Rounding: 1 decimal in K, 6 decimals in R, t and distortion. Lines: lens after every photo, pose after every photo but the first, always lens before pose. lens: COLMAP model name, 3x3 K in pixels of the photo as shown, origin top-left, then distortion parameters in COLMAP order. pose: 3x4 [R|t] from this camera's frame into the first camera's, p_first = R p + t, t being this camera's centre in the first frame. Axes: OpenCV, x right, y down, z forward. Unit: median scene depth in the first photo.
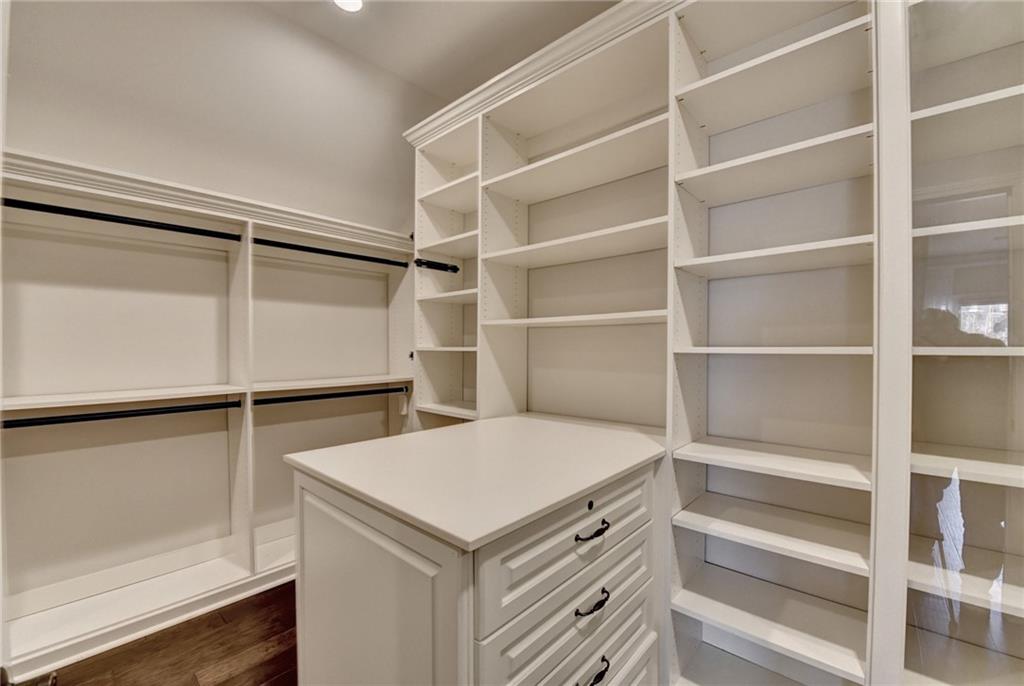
lens RADIAL K [[422.2, 0, 512.0], [0, 422.2, 343.0], [0, 0, 1]] dist [0.000264, -0.000043]
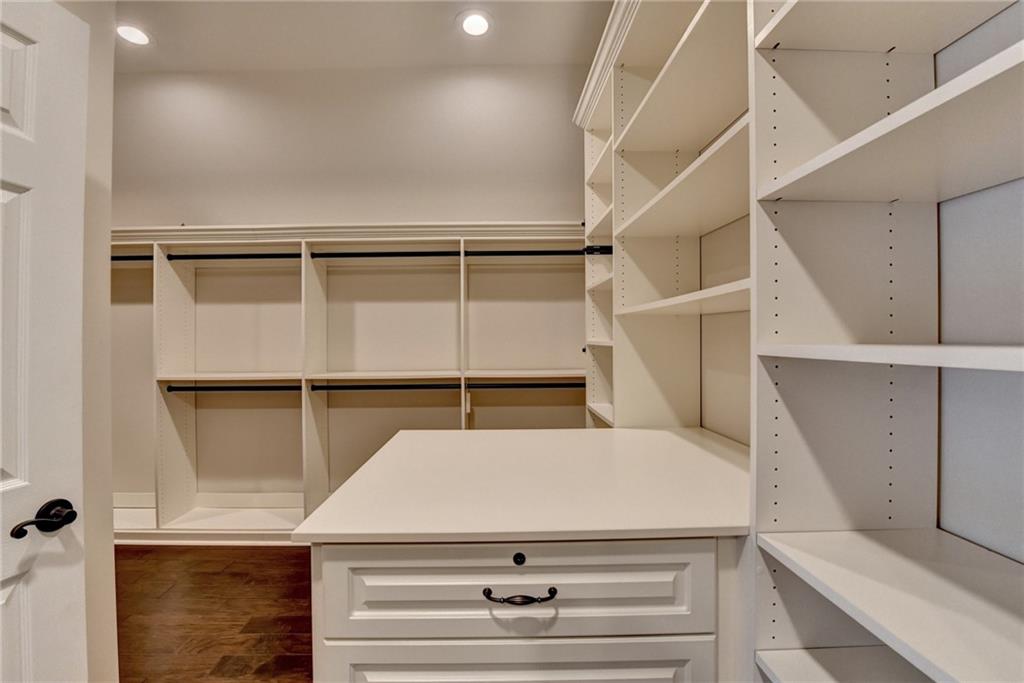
lens RADIAL K [[424.7, 0, 496.0], [0, 424.7, 333.8], [0, 0, 1]] dist [-0.012726, -0.000047]
pose [[0.674486, -0.010494, -0.738213, 0.356338], [0.009774, 0.999938, -0.005284, -0.003258], [0.738223, -0.003651, 0.674547, 0.237157]]
